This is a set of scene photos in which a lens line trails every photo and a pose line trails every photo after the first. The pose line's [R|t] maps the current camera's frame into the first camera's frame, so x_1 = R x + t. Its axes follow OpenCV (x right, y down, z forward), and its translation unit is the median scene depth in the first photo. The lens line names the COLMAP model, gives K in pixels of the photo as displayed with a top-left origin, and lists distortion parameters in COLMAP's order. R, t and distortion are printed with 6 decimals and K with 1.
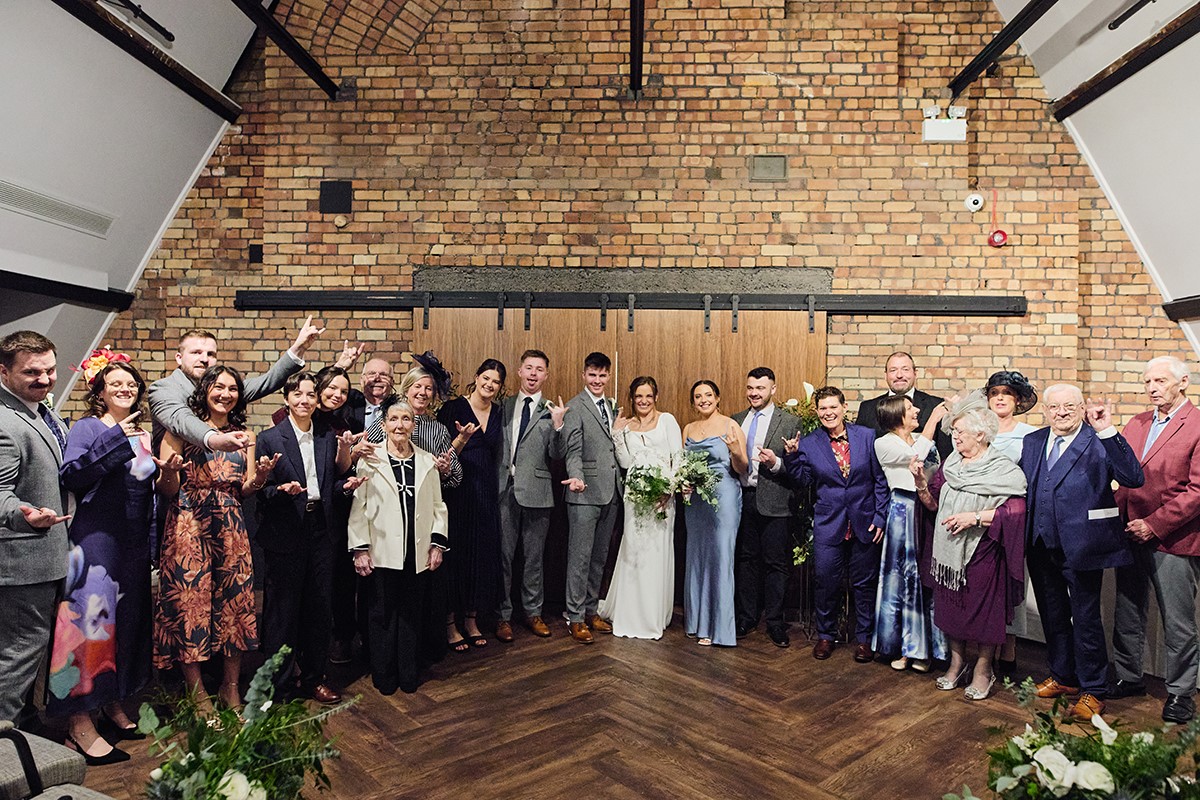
lens RADIAL K [[734.9, 0, 600.0], [0, 734.9, 400.0], [0, 0, 1]] dist [-0.031442, -0.000635]
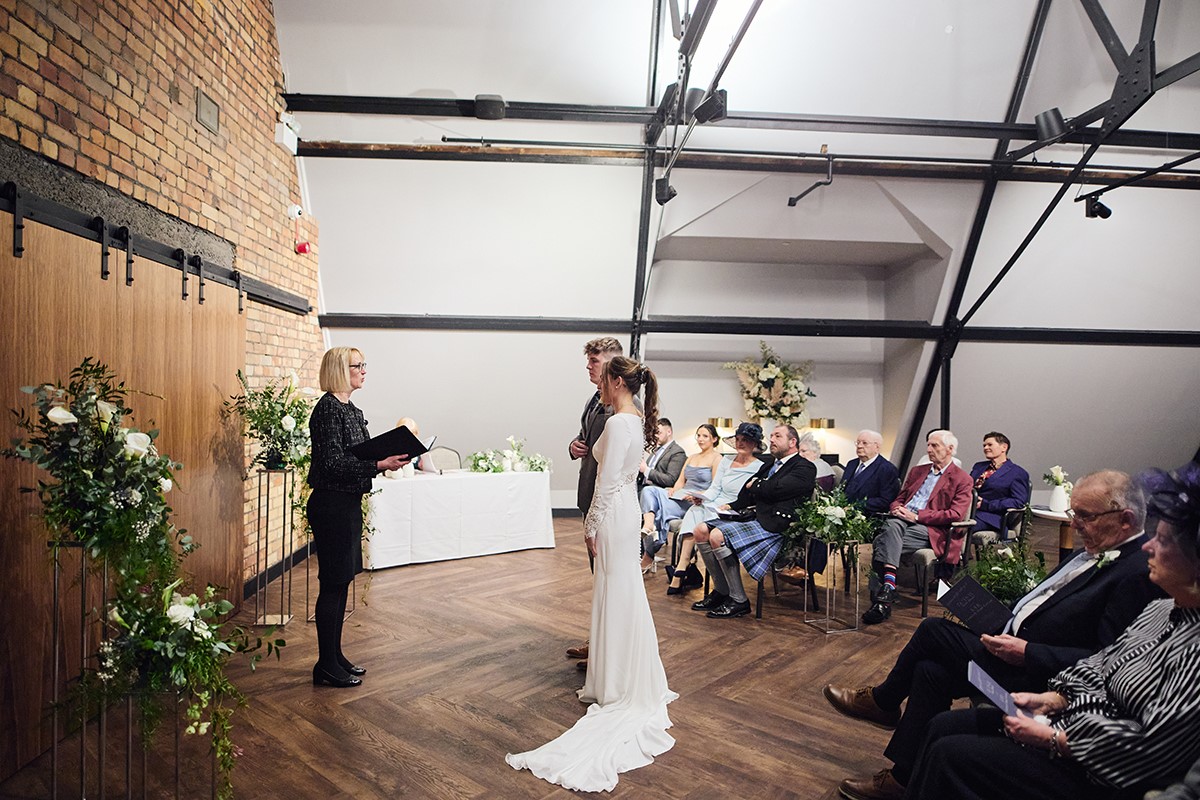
lens RADIAL K [[734.9, 0, 600.0], [0, 734.9, 400.0], [0, 0, 1]] dist [-0.031442, -0.000635]
pose [[-0.111850, -0.021509, 0.993492, -0.650897], [-0.014296, 0.999697, 0.020034, -0.009037], [-0.993622, -0.011962, -0.112124, 0.634876]]
